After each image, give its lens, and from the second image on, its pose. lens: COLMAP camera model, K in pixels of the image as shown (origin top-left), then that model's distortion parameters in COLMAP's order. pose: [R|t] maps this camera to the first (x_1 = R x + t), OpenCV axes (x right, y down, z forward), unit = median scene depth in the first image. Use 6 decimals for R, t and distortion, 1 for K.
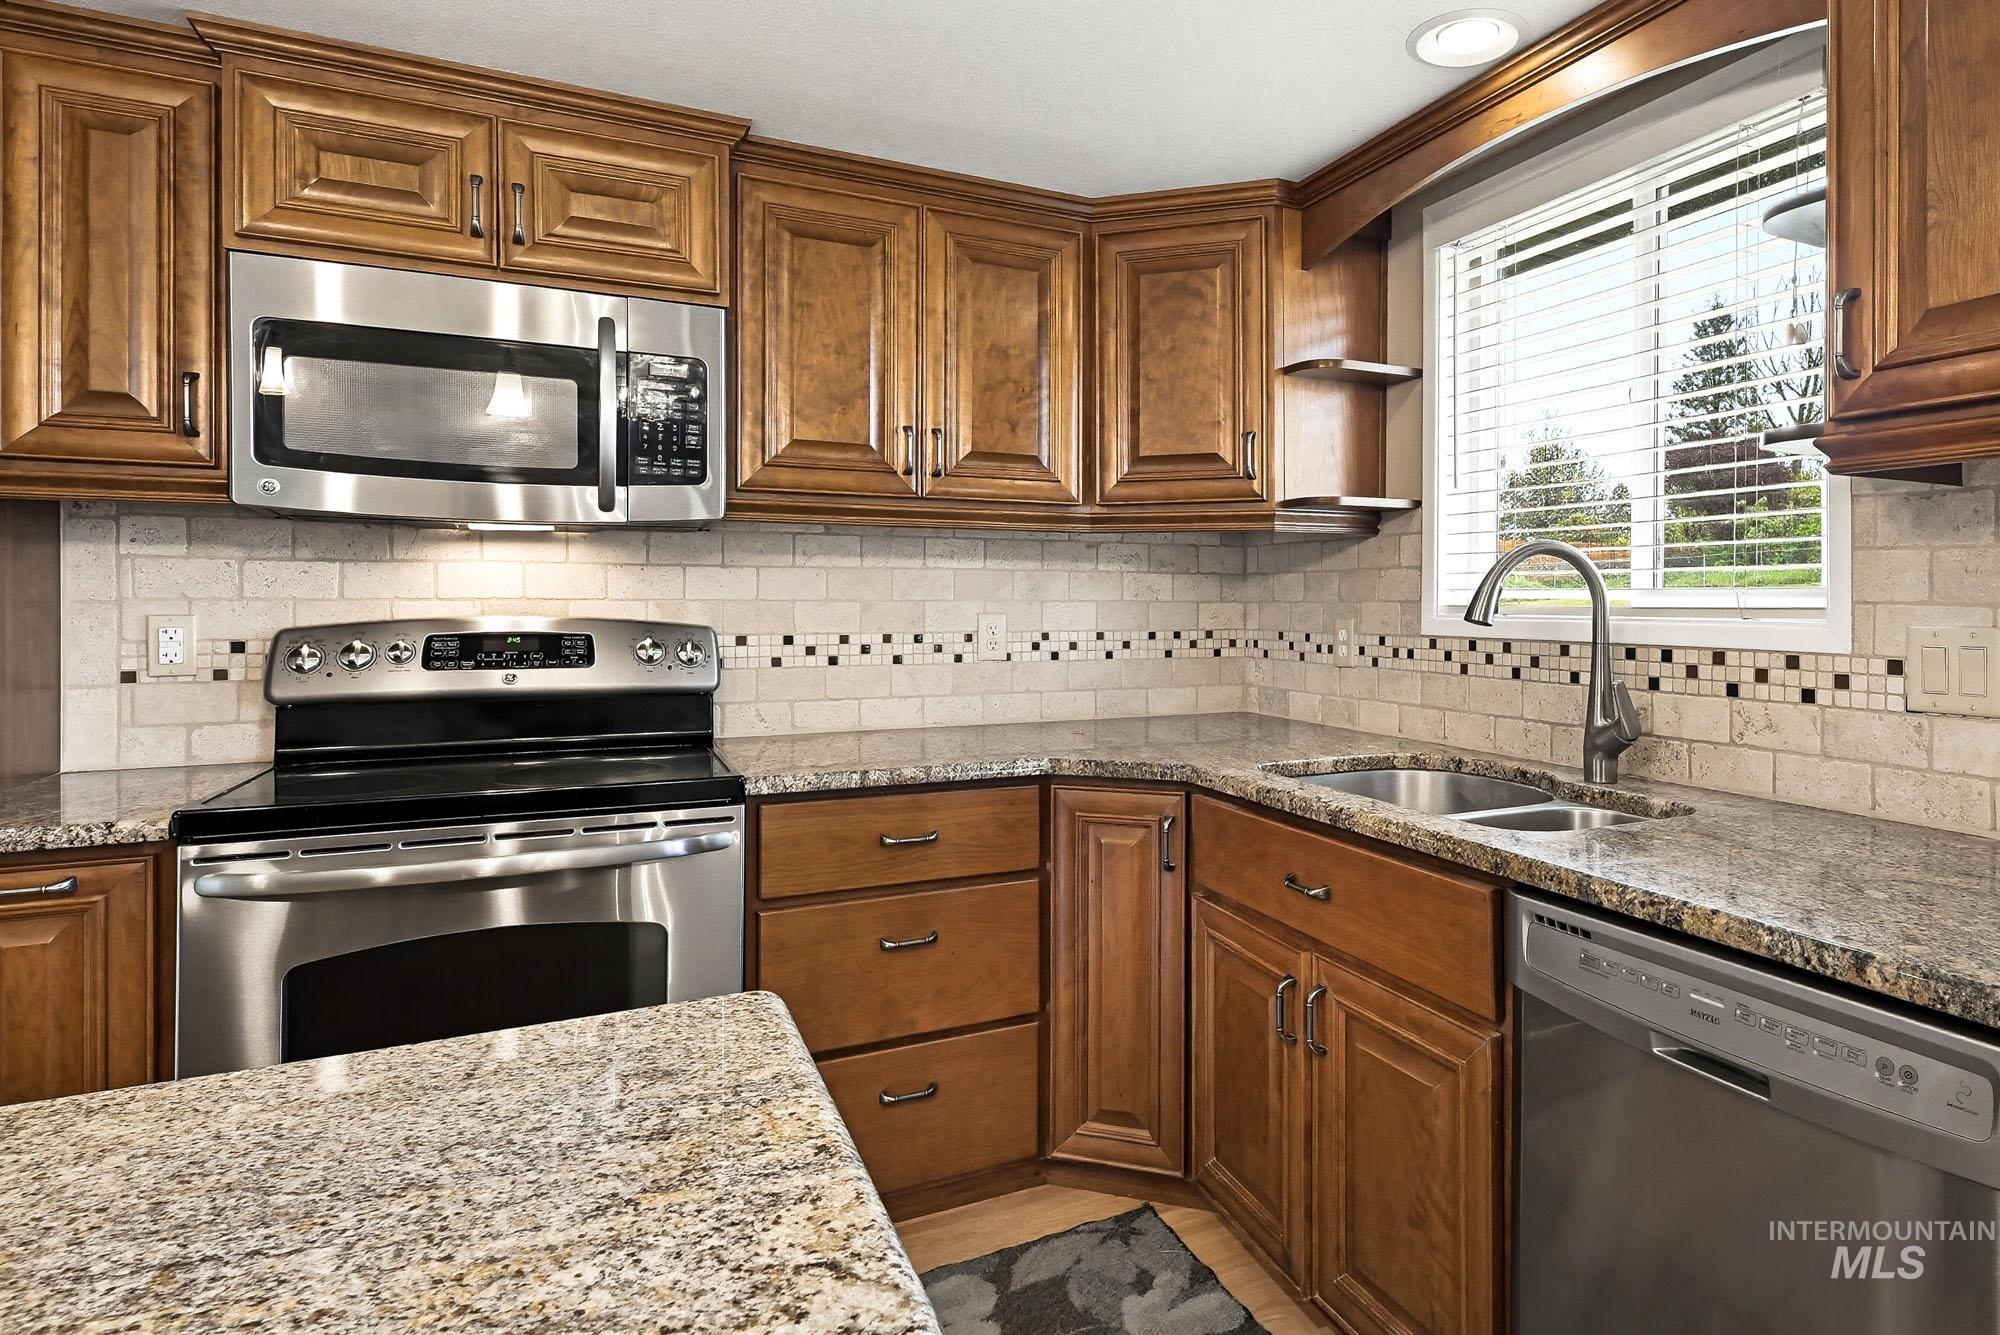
lens RADIAL K [[1128.0, 0, 1163.3], [0, 1128.0, 603.7], [0, 0, 1]] dist [-0.004020, 0.010911]
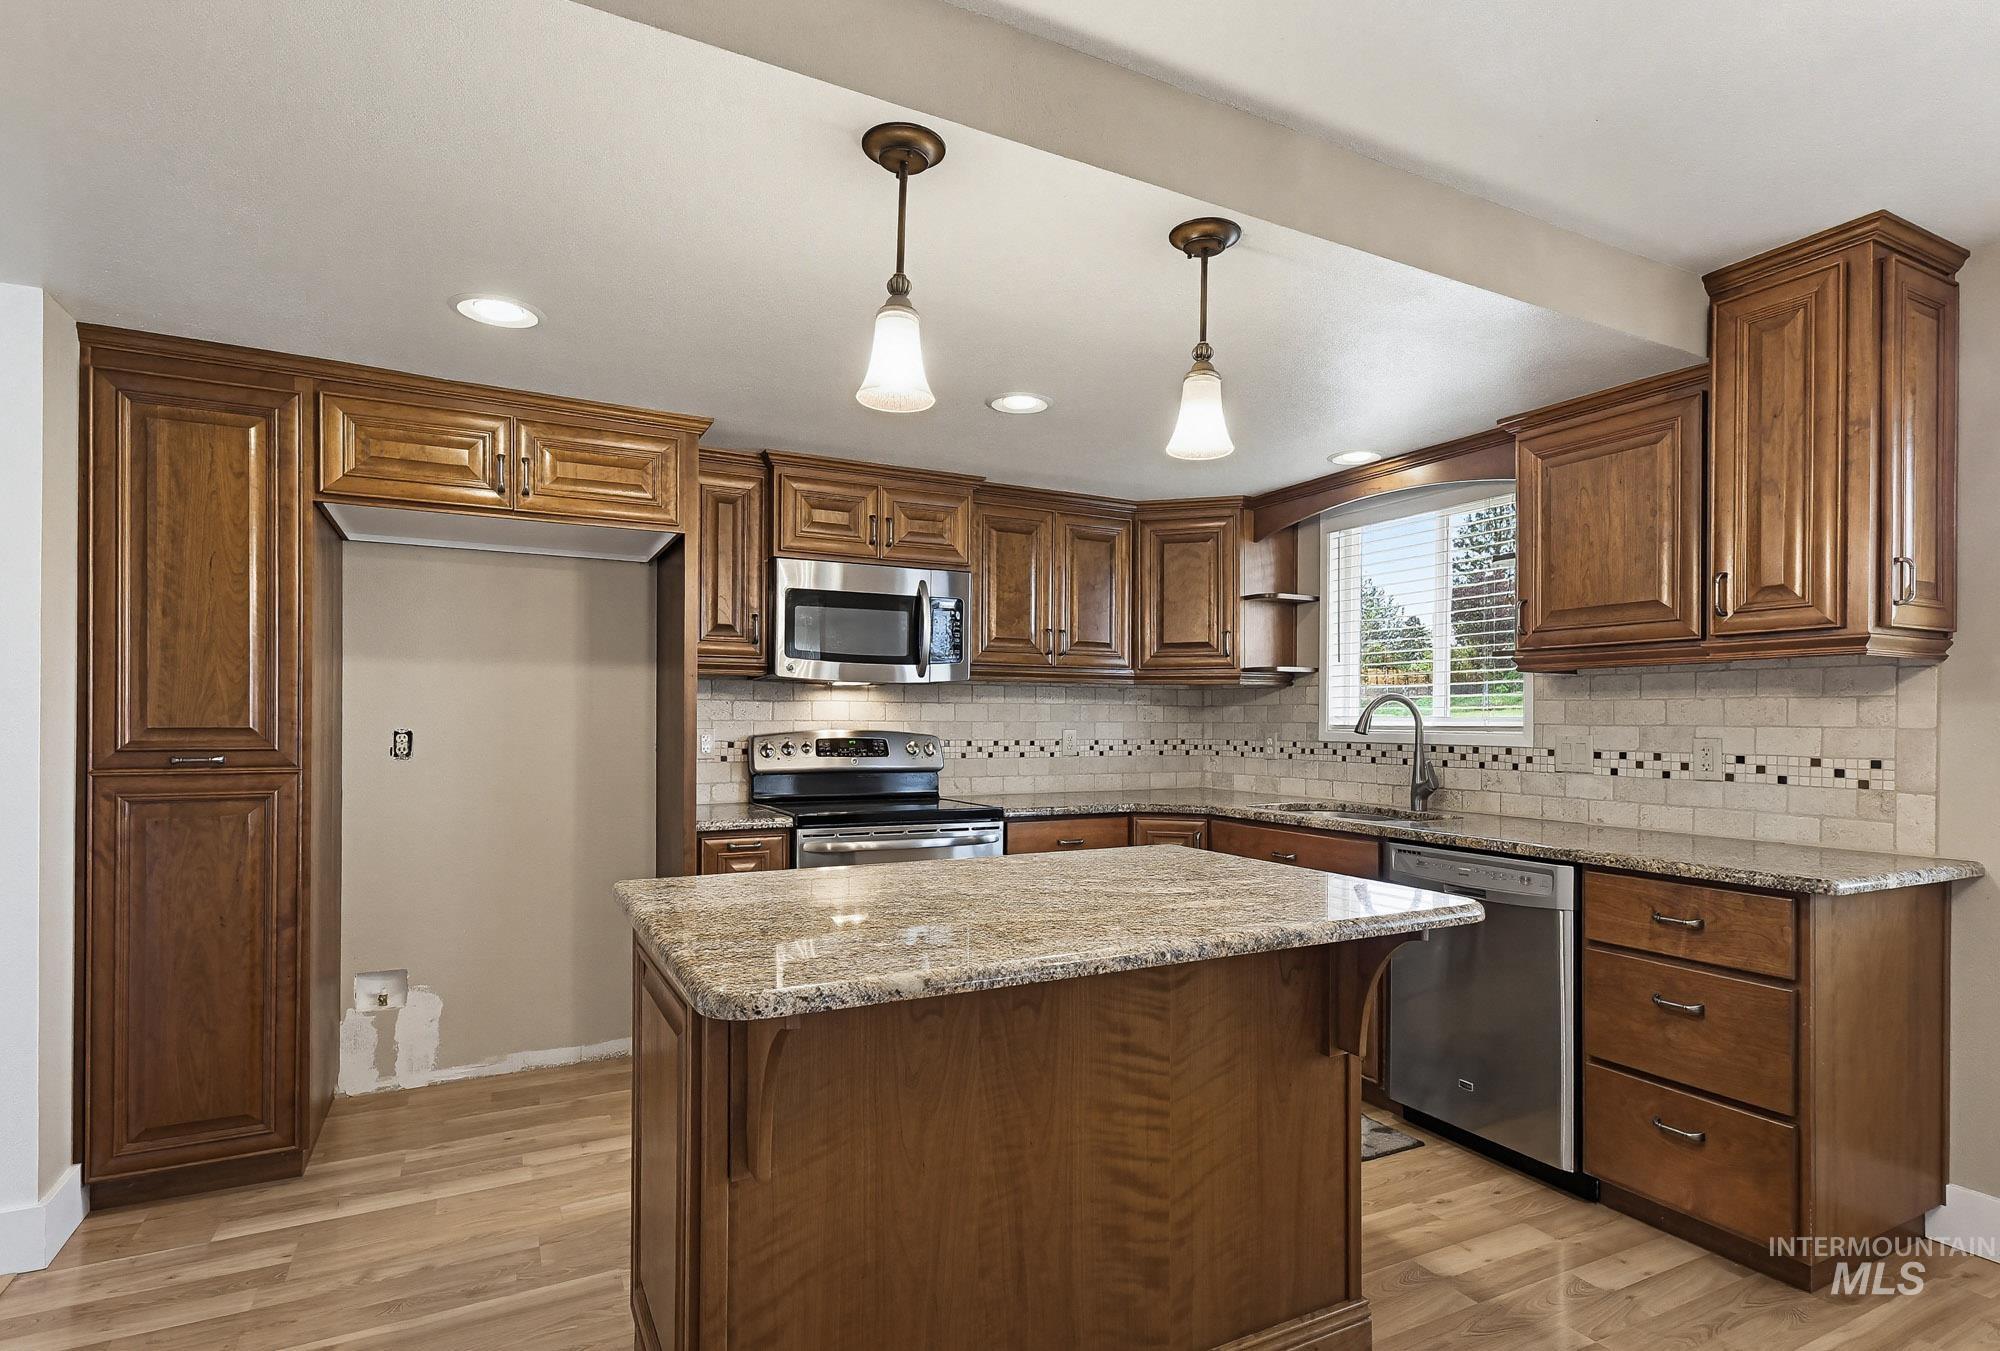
lens RADIAL K [[1018.4, 0, 1003.3], [0, 1018.4, 720.7], [0, 0, 1]] dist [0.002976, 0.000527]
pose [[0.999994, 0.001998, 0.002840, -0.301869], [-0.001993, 0.999997, -0.001698, -0.001797], [-0.002843, 0.001692, 0.999995, -0.688064]]
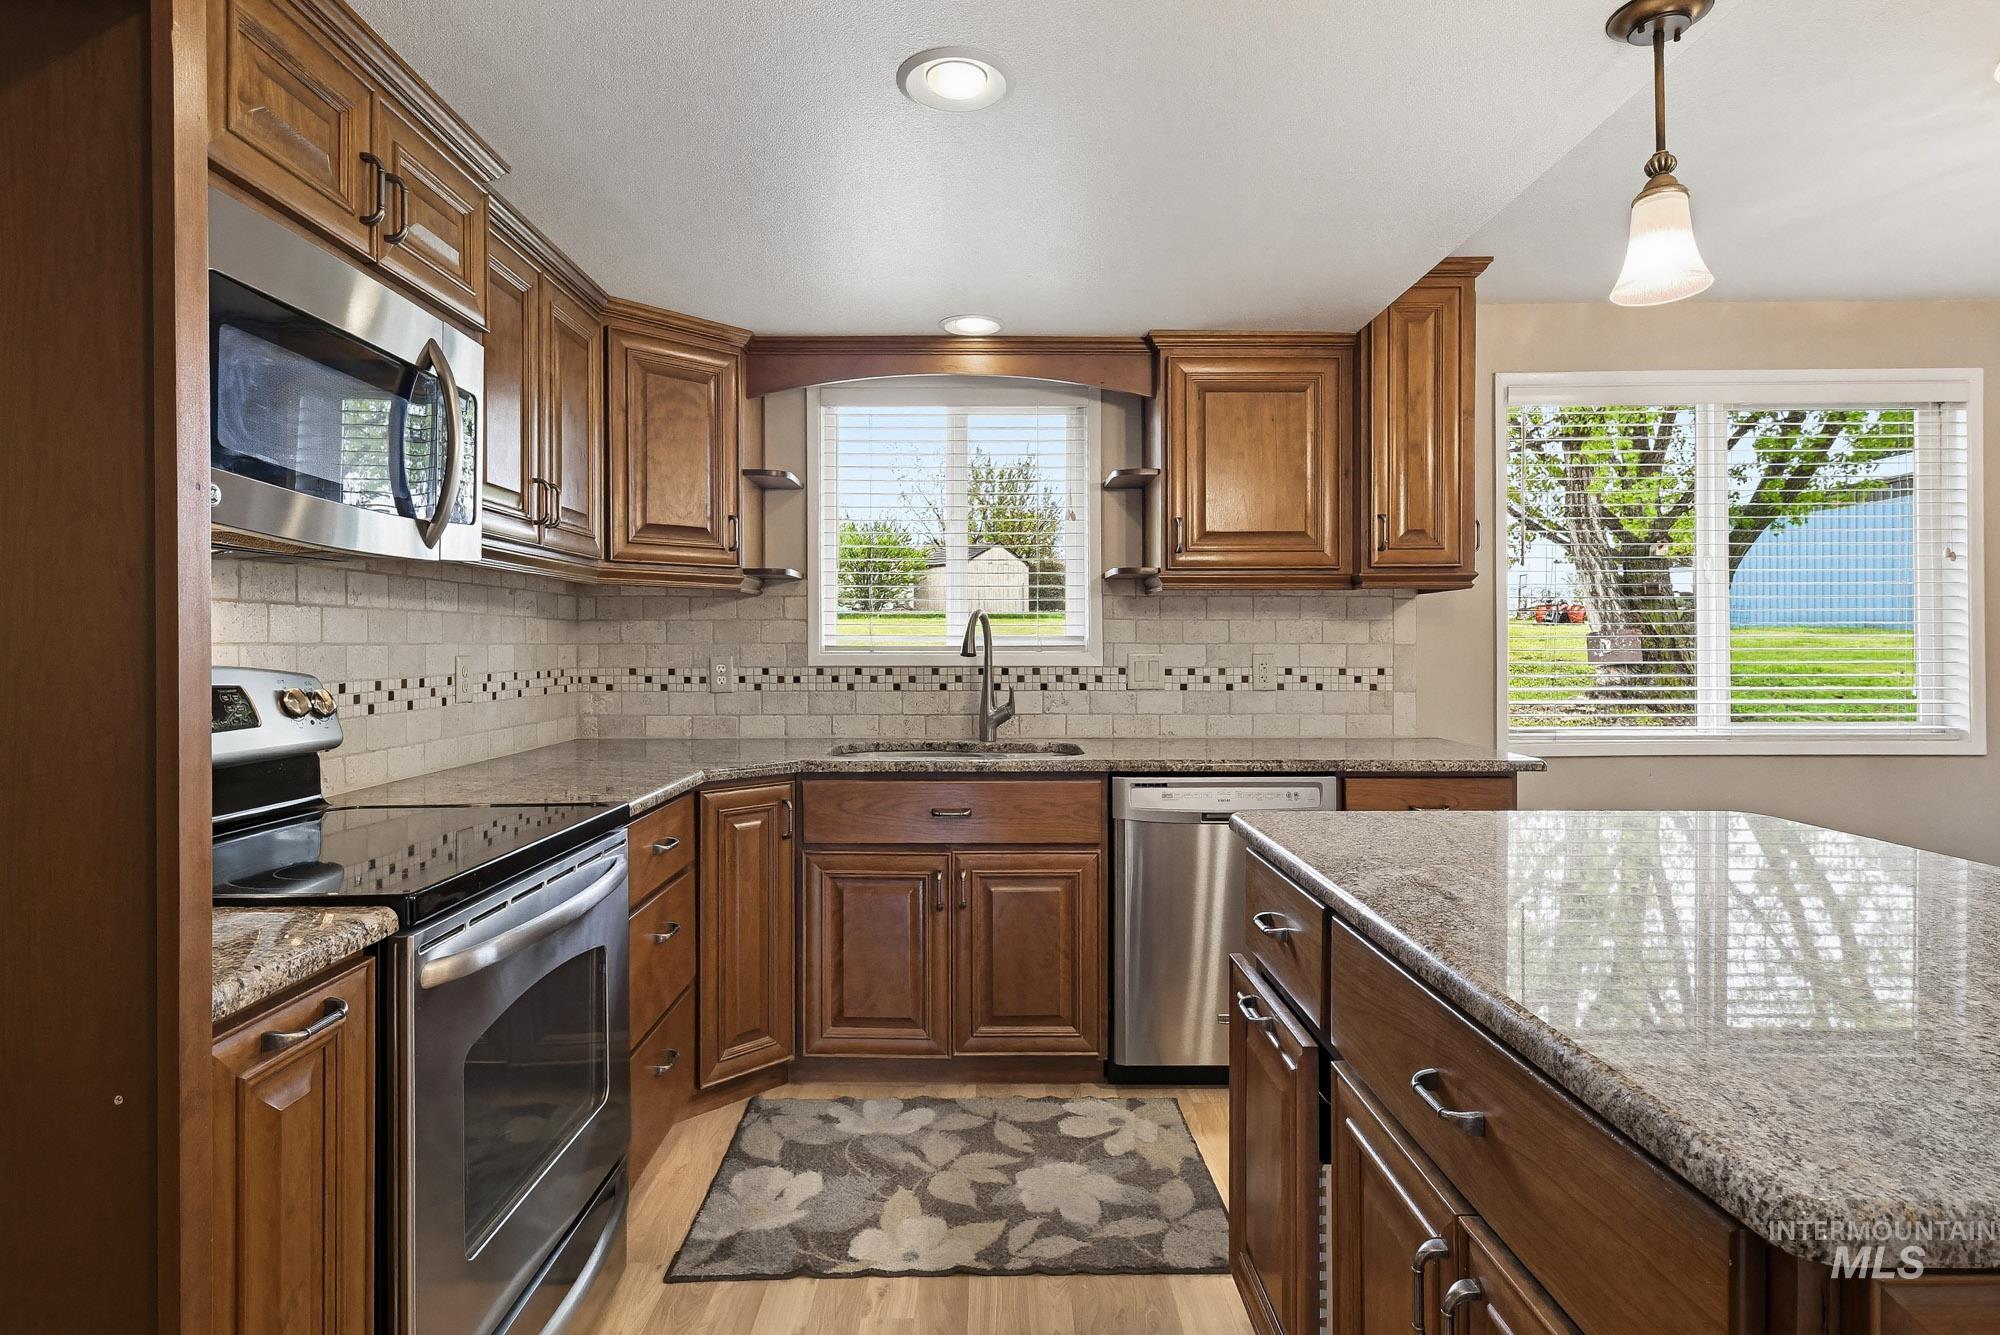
lens RADIAL K [[1041.2, 0, 996.6], [0, 1041.2, 644.6], [0, 0, 1]] dist [0.000494, 0.000103]
pose [[0.459005, -0.003619, 0.888427, -0.888499], [0.004093, 0.999990, 0.001959, -0.001946], [-0.888424, 0.002738, 0.459015, 0.165859]]
